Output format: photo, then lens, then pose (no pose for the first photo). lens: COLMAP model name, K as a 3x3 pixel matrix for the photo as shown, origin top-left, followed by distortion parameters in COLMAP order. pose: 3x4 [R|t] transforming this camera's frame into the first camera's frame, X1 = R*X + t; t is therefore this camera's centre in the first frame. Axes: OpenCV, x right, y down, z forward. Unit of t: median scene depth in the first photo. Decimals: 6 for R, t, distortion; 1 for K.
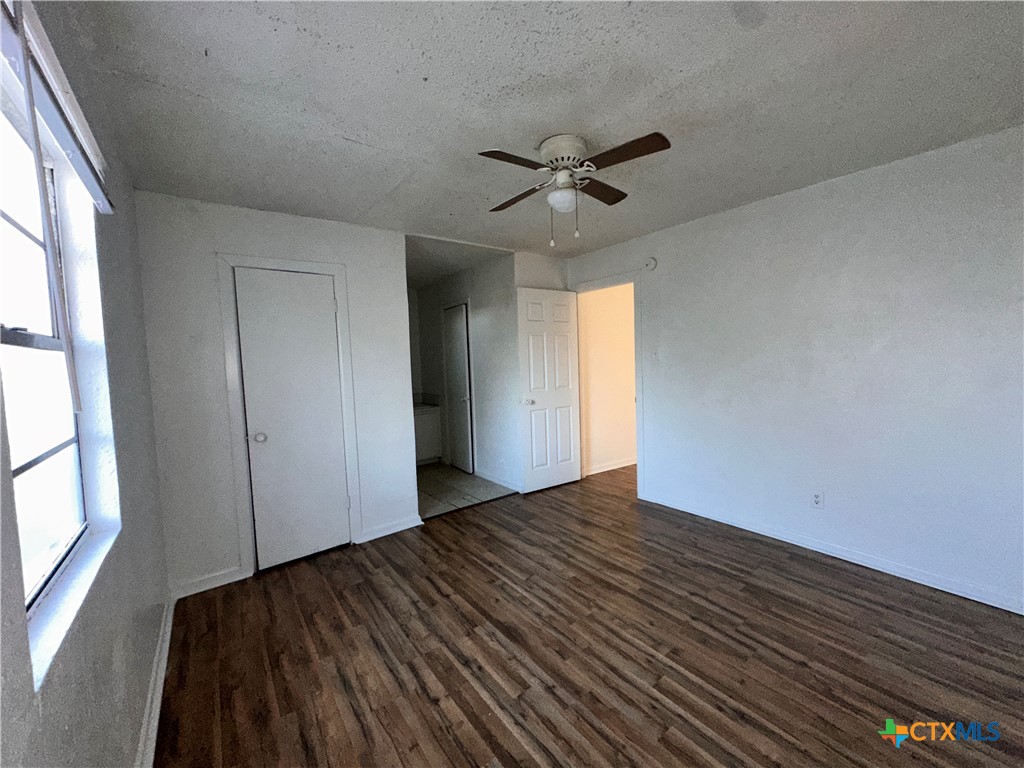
lens RADIAL K [[407.7, 0, 512.0], [0, 407.7, 384.0], [0, 0, 1]] dist [0.001288, 0.000460]
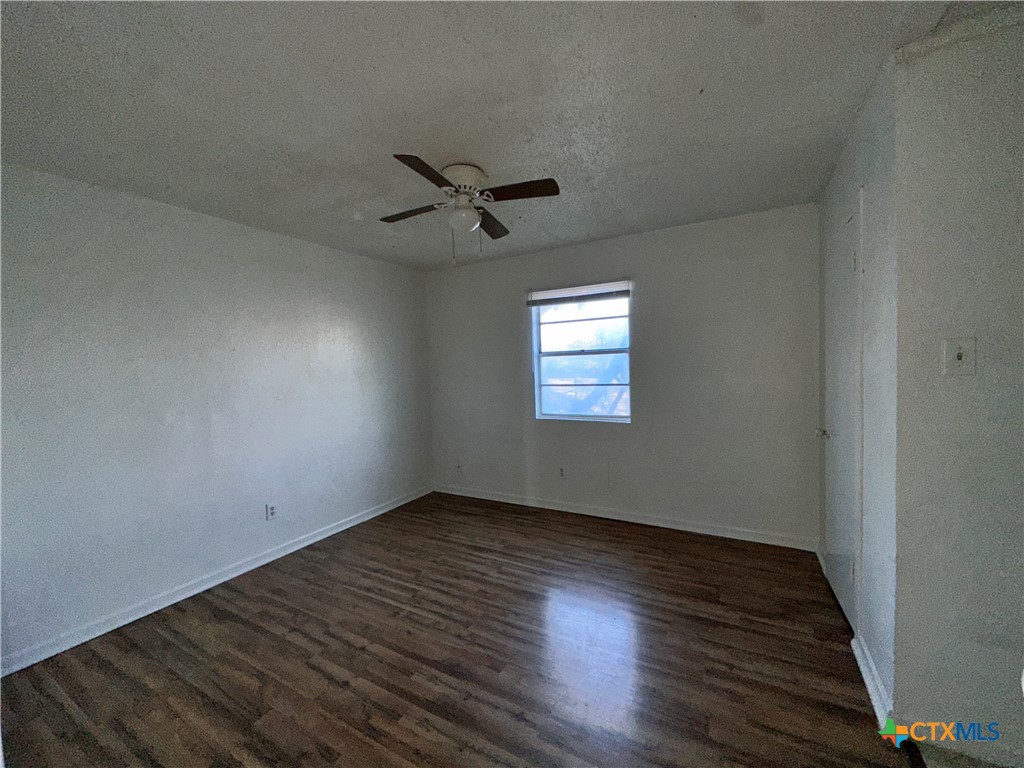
lens RADIAL K [[407.7, 0, 512.0], [0, 407.7, 384.0], [0, 0, 1]] dist [0.001288, 0.000460]
pose [[-0.913877, 0.084890, -0.397016, 0.488436], [0.039886, 0.991938, 0.120283, -0.152832], [0.404027, 0.094089, -0.909896, 2.104020]]
